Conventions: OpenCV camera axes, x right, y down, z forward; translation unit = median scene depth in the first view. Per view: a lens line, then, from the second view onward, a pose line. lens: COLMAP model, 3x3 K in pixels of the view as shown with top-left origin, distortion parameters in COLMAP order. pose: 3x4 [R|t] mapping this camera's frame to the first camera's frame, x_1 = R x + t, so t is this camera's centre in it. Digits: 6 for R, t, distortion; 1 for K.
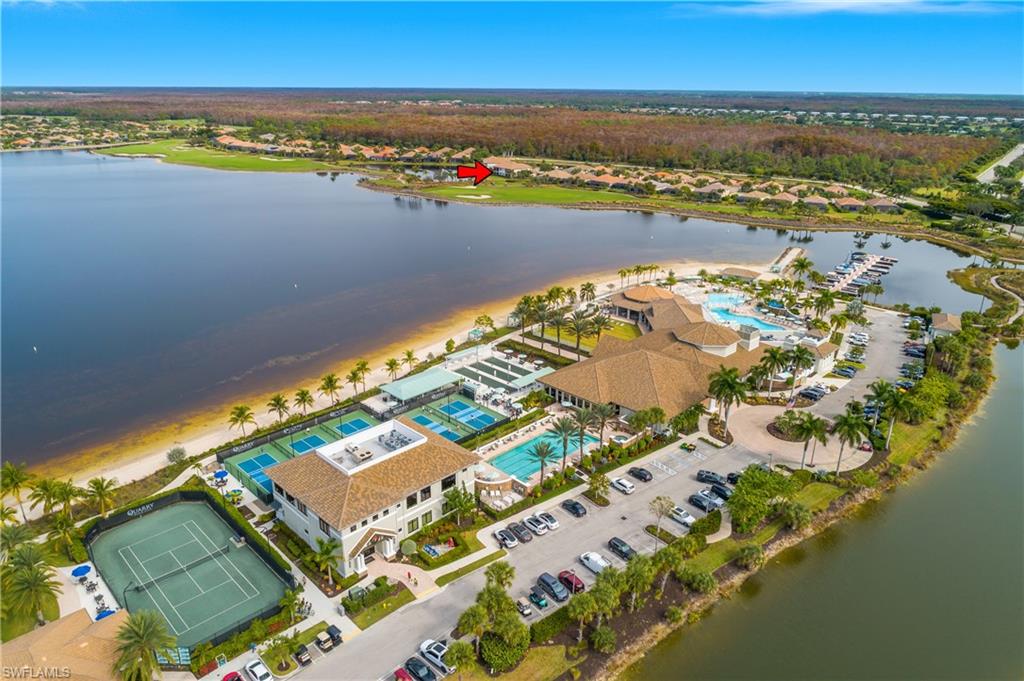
lens RADIAL K [[682.9, 0, 512.0], [0, 682.9, 340.5], [0, 0, 1]] dist [-0.009527, 0.006534]
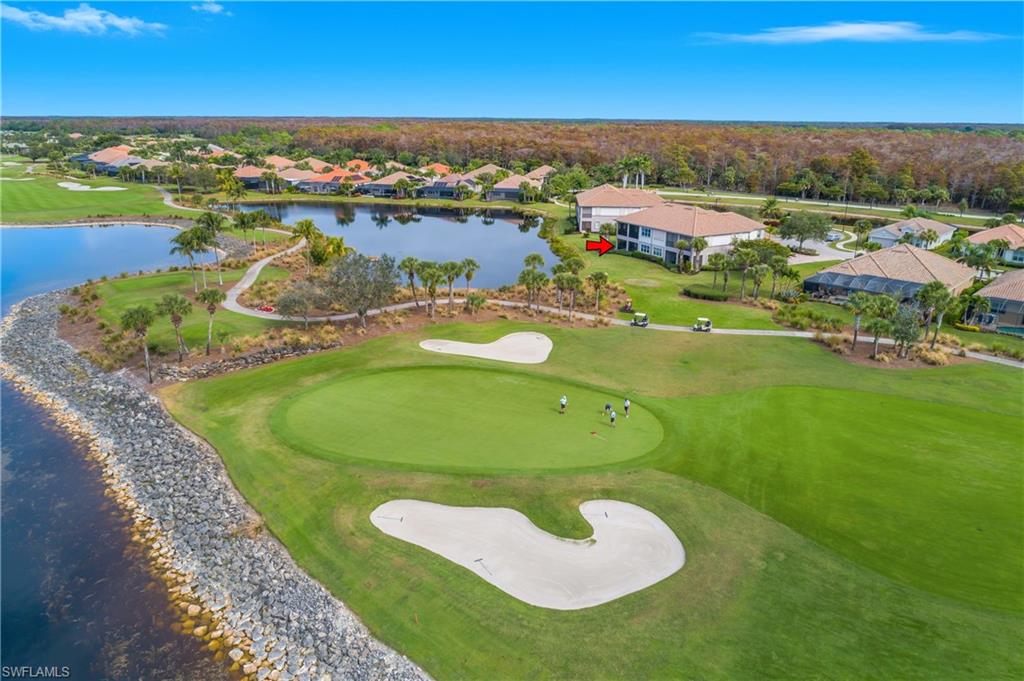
lens RADIAL K [[682.9, 0, 512.0], [0, 682.9, 340.5], [0, 0, 1]] dist [-0.009527, 0.006534]
pose [[0.993477, 0.036623, -0.107991, -0.030315], [-0.041034, 0.998400, -0.038915, -0.154563], [0.106393, 0.043093, 0.993390, 0.574817]]
